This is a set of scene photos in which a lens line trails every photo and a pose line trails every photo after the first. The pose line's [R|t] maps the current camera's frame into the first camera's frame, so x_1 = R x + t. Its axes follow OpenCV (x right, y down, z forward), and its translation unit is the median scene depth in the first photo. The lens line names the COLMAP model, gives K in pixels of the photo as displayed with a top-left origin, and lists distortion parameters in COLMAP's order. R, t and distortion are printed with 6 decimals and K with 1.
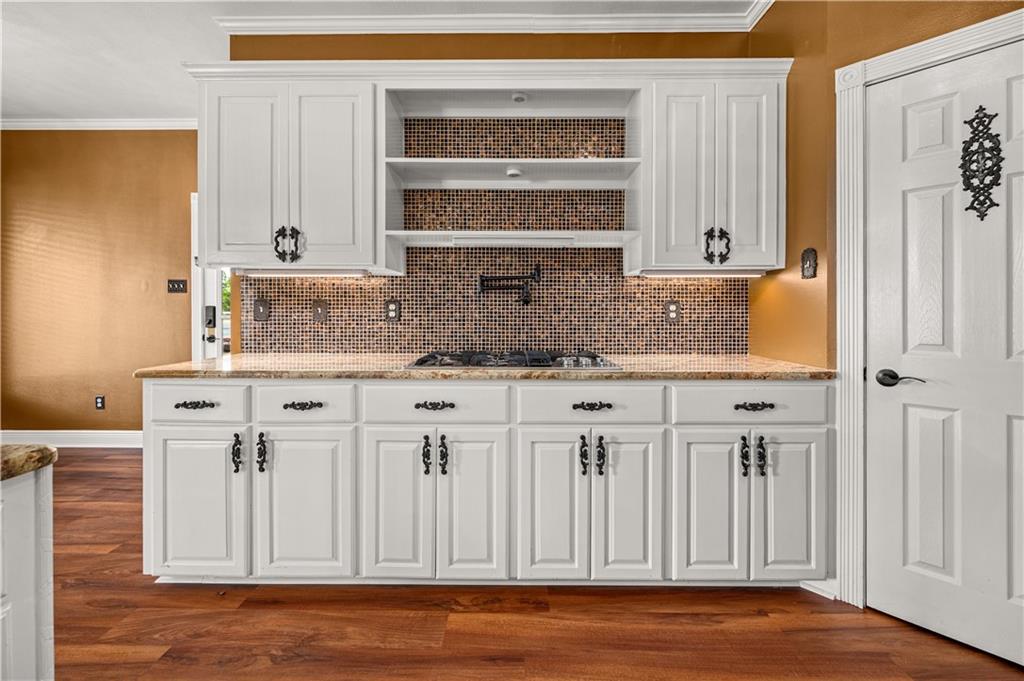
lens RADIAL K [[411.2, 0, 514.7], [0, 411.2, 308.7], [0, 0, 1]] dist [-0.001702, -0.000268]
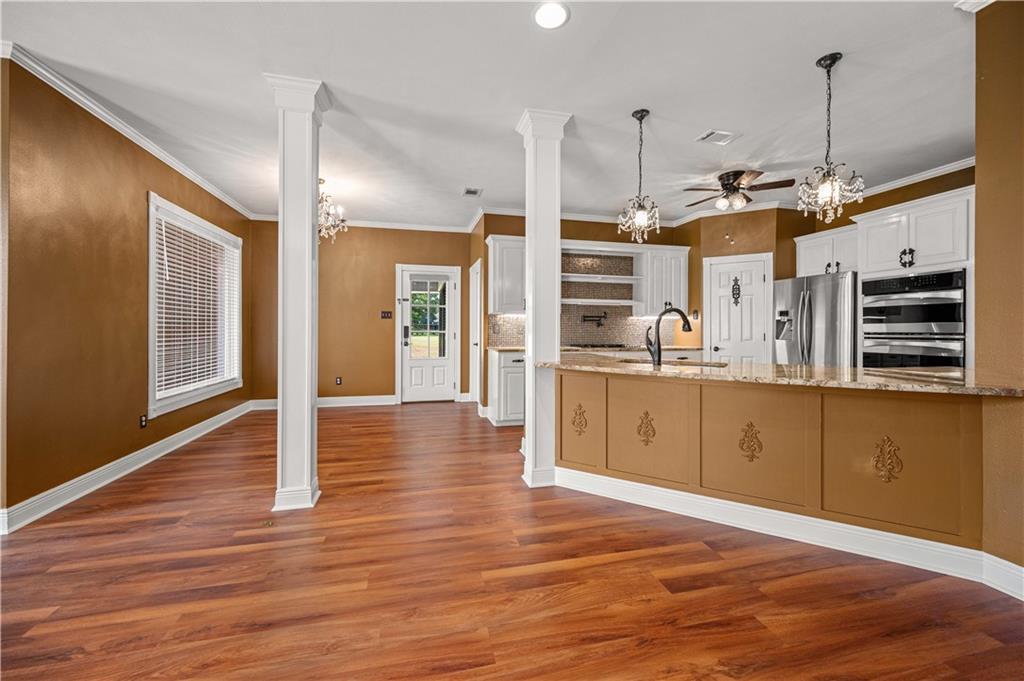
lens RADIAL K [[406.4, 0, 512.3], [0, 406.4, 321.6], [0, 0, 1]] dist [-0.000320, -0.000065]
pose [[0.969450, 0.009515, 0.245105, -1.167497], [-0.005508, 0.999840, -0.017029, 0.002846], [-0.245228, 0.015159, 0.969347, -1.388331]]
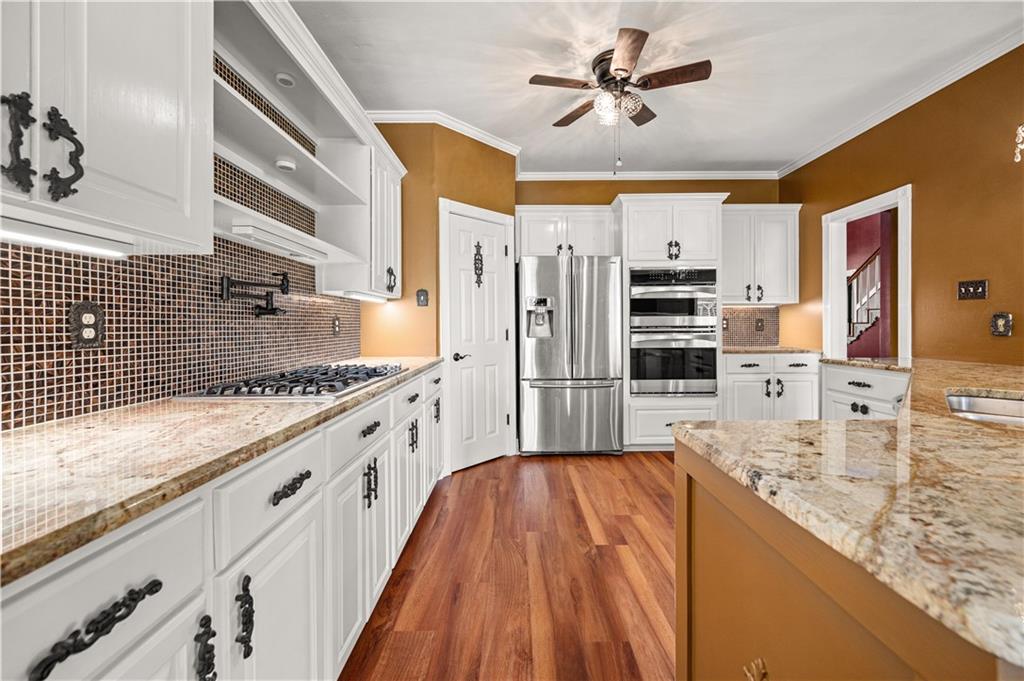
lens RADIAL K [[406.4, 0, 512.3], [0, 406.4, 321.6], [0, 0, 1]] dist [-0.000320, -0.000065]
pose [[-0.002589, 0.008726, 0.999959, -0.822430], [0.002887, 0.999958, -0.008718, 0.005025], [-0.999992, 0.002865, -0.002615, 0.513753]]
